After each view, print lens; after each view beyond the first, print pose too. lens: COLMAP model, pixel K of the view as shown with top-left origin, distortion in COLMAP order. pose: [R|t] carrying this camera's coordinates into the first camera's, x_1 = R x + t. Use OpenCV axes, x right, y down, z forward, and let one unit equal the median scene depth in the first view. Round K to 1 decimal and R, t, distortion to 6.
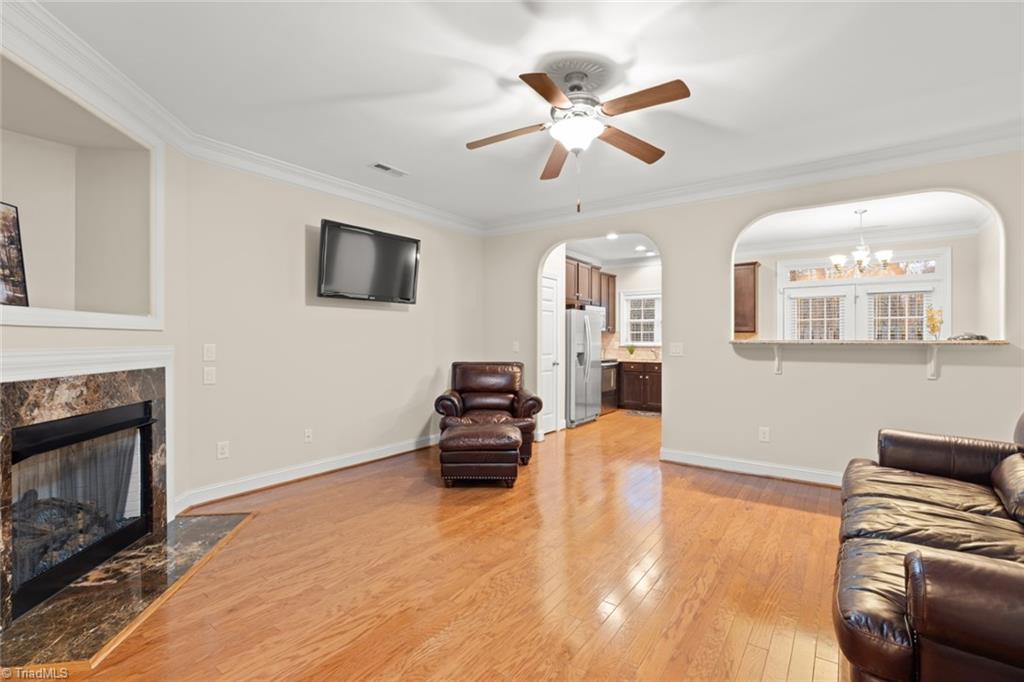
lens RADIAL K [[460.4, 0, 508.0], [0, 460.4, 339.5], [0, 0, 1]] dist [-0.022131, 0.006237]
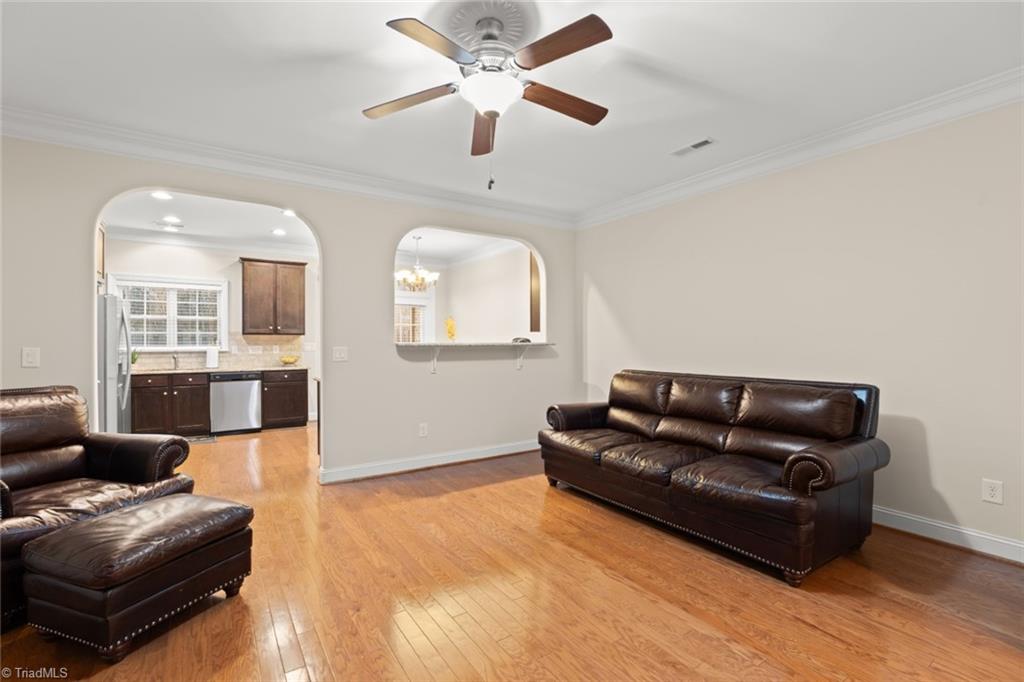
lens RADIAL K [[460.4, 0, 510.2], [0, 460.4, 343.0], [0, 0, 1]] dist [-0.022131, 0.006237]
pose [[0.343087, -0.010333, 0.939247, -0.387605], [0.003130, 0.999947, 0.009858, -0.009790], [-0.939298, -0.000442, 0.343101, 0.422566]]
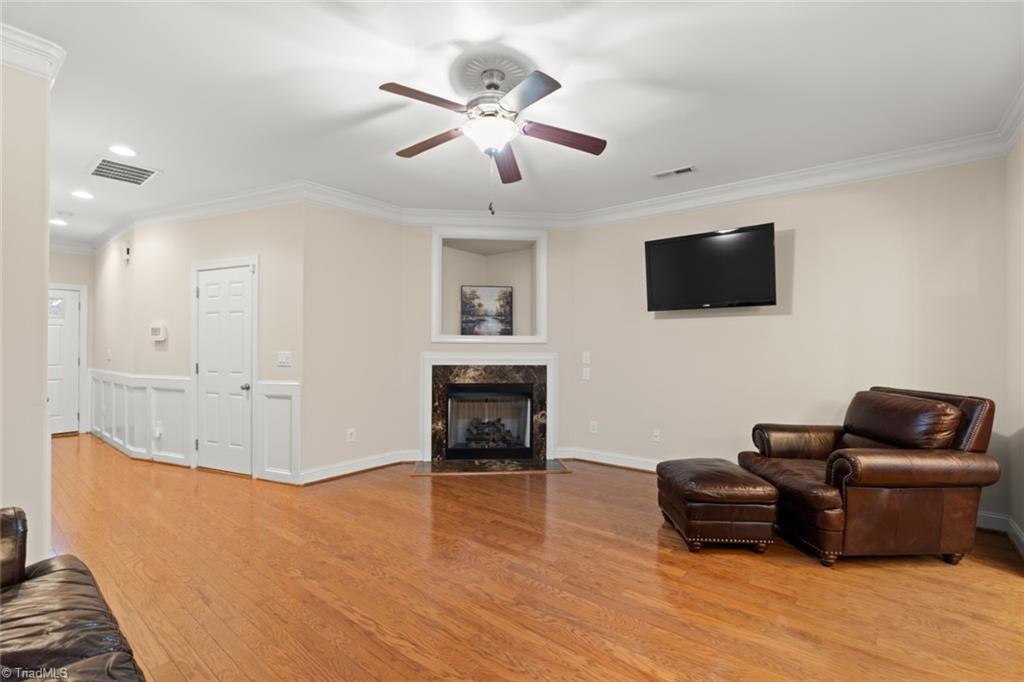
lens RADIAL K [[460.4, 0, 510.7], [0, 460.4, 343.3], [0, 0, 1]] dist [-0.022131, 0.006237]
pose [[-0.032686, -0.009682, -0.999419, 0.660798], [-0.005281, 0.999941, -0.009515, -0.002653], [0.999452, 0.004967, -0.032735, 0.644676]]
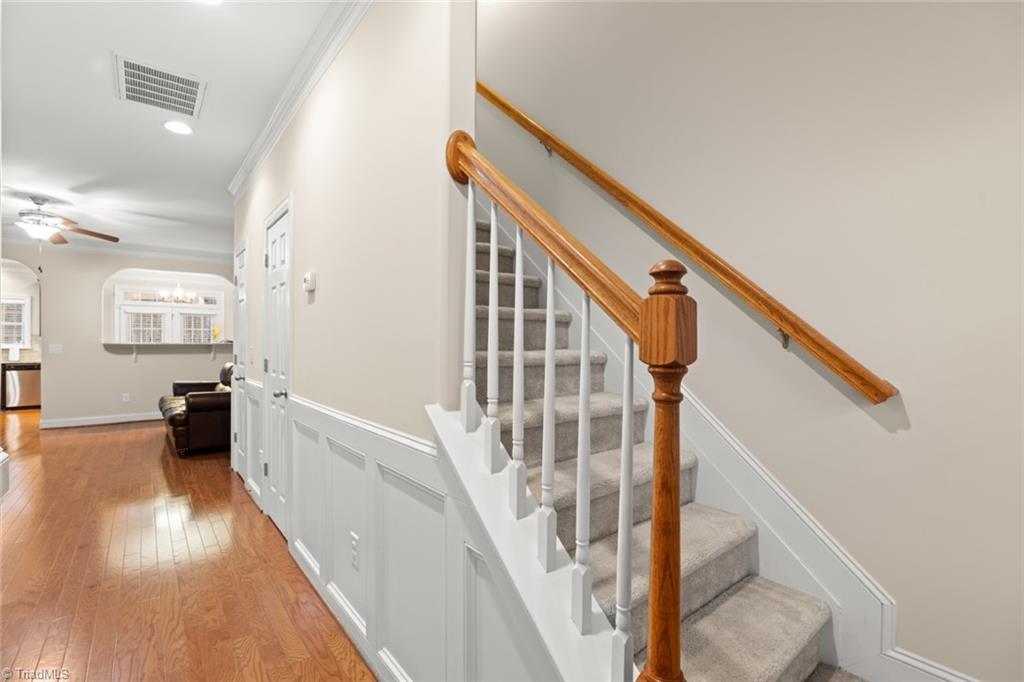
lens RADIAL K [[460.4, 0, 512.7], [0, 460.4, 343.6], [0, 0, 1]] dist [-0.022131, 0.006237]
pose [[0.249936, -0.005030, 0.968249, -0.711072], [-0.001983, 0.999982, 0.005707, -0.008657], [-0.968260, -0.003346, 0.249921, -0.809394]]
